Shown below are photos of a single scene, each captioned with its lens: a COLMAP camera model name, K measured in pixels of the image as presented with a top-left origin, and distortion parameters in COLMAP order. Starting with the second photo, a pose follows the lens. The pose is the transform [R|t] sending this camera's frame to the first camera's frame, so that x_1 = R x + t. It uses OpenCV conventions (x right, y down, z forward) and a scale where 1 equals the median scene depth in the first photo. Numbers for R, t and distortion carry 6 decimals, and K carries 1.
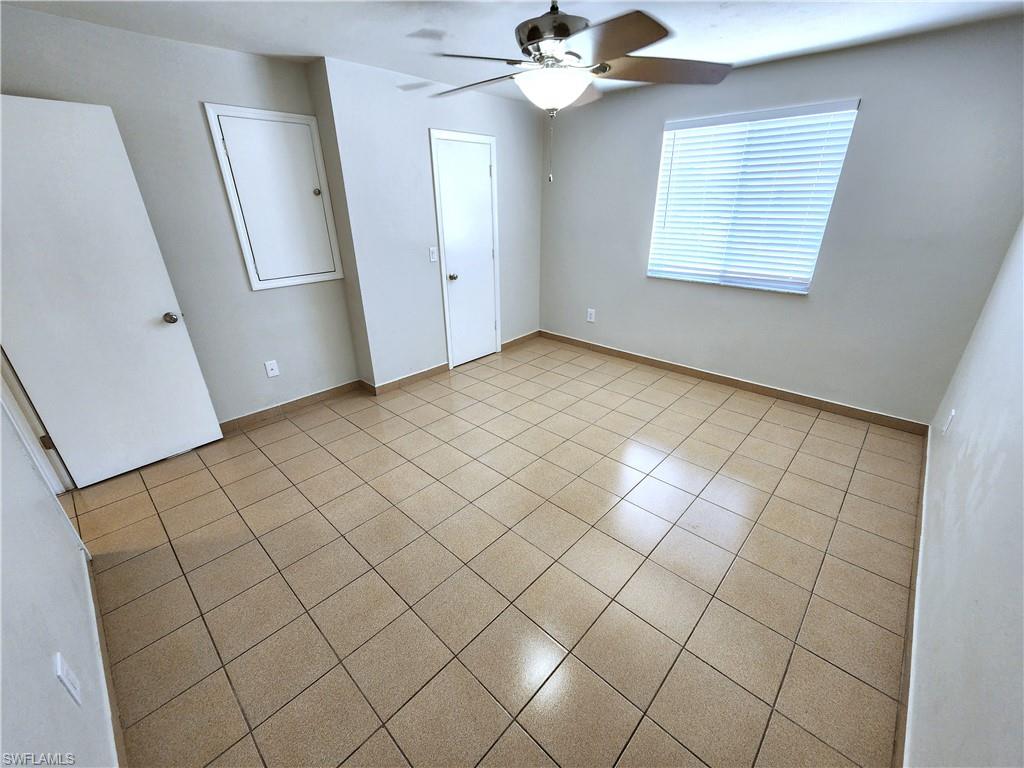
lens RADIAL K [[421.4, 0, 514.9], [0, 421.4, 383.6], [0, 0, 1]] dist [0.003107, -0.000438]
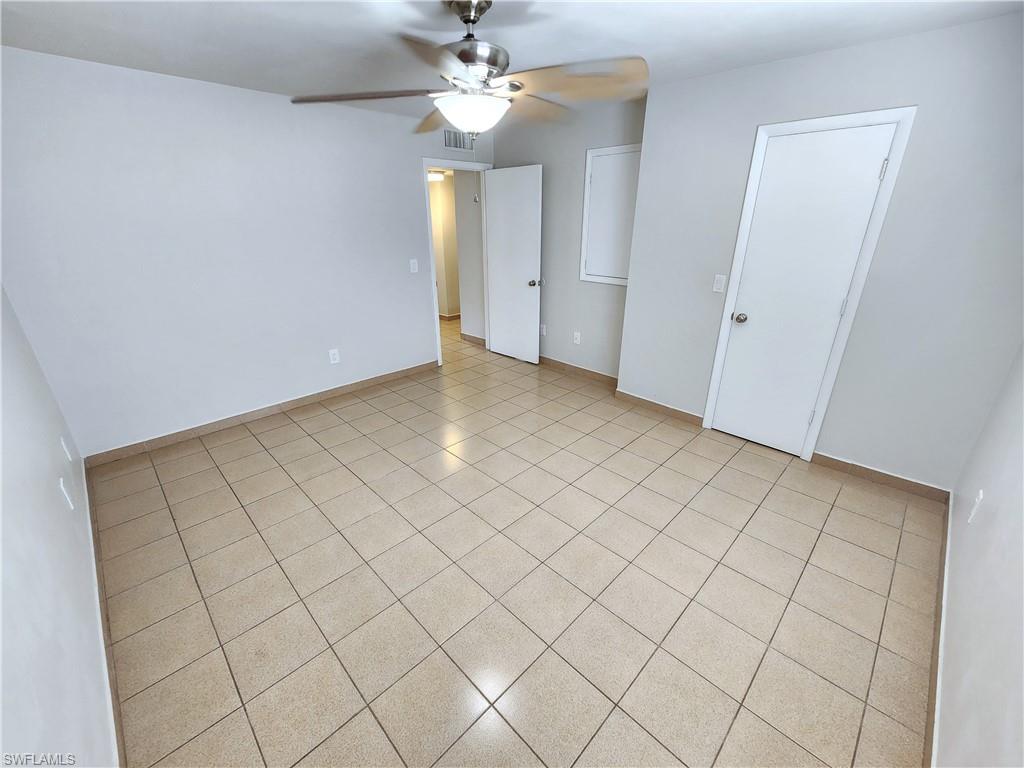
lens RADIAL K [[421.4, 0, 514.4], [0, 421.4, 384.6], [0, 0, 1]] dist [0.003107, -0.000438]
pose [[-0.031338, 0.385581, -0.922142, 0.765917], [-0.402438, 0.839639, 0.364760, -0.337143], [0.914911, 0.382536, 0.128859, 0.728787]]
